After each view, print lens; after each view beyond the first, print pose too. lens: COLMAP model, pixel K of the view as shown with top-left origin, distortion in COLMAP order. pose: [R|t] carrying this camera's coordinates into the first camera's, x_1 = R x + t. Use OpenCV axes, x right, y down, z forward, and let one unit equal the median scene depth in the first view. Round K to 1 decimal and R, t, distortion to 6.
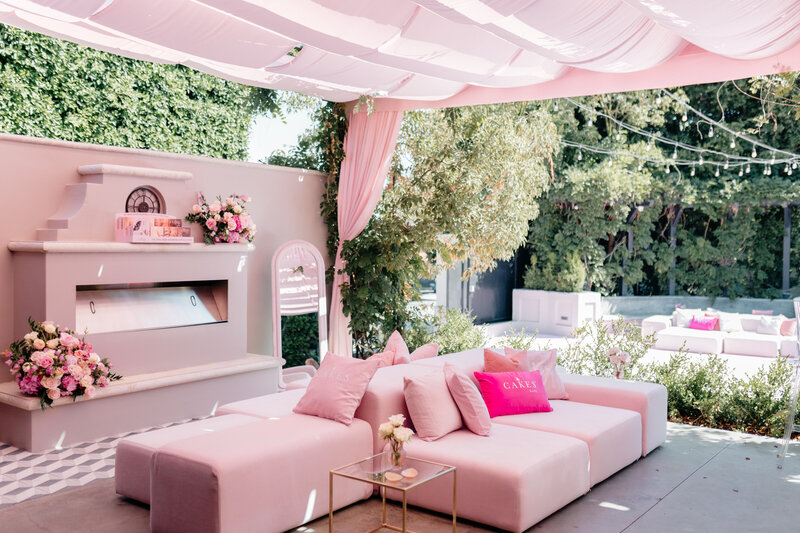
lens RADIAL K [[759.1, 0, 400.0], [0, 759.1, 265.5], [0, 0, 1]] dist [-0.002588, 0.000000]
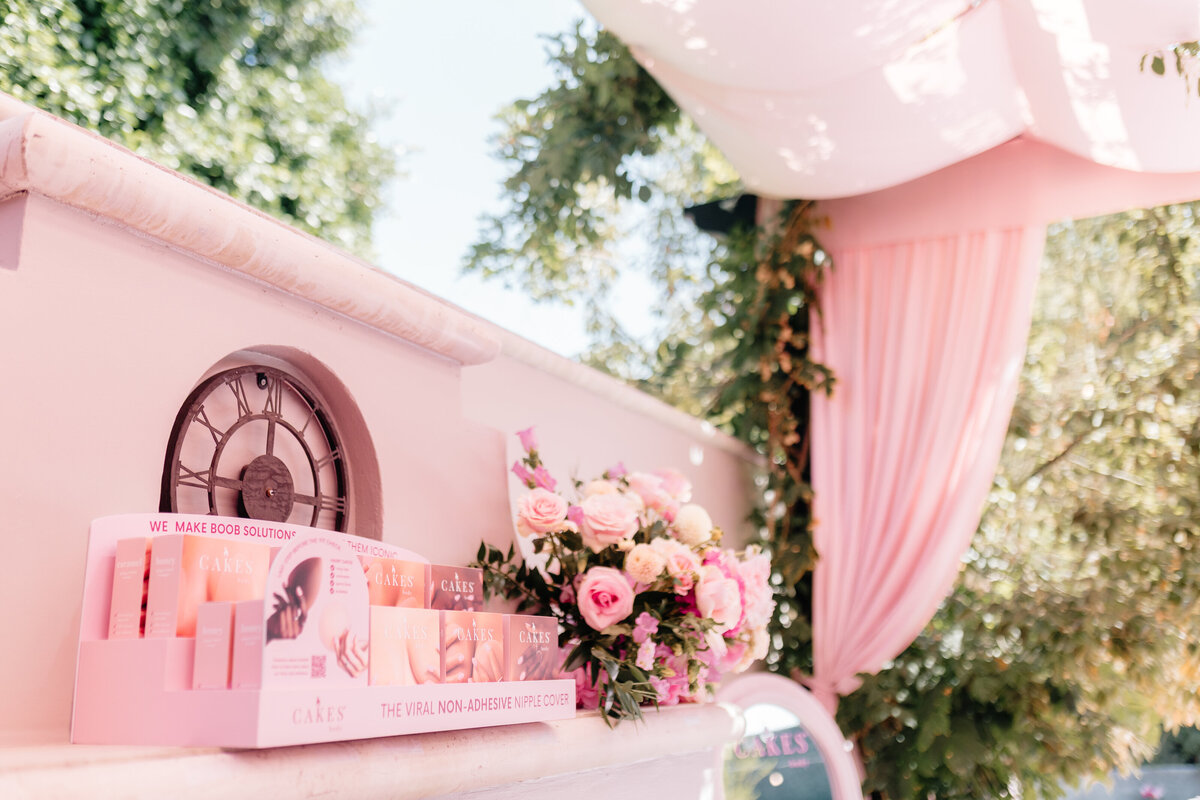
lens RADIAL K [[1138.6, 0, 596.4], [0, 1138.6, 397.6], [0, 0, 1]] dist [-0.002588, 0.000000]
pose [[0.985748, 0.003418, 0.168194, -0.255843], [0.040940, 0.964863, -0.259546, -0.026681], [-0.163171, 0.262733, 0.950971, 0.631108]]
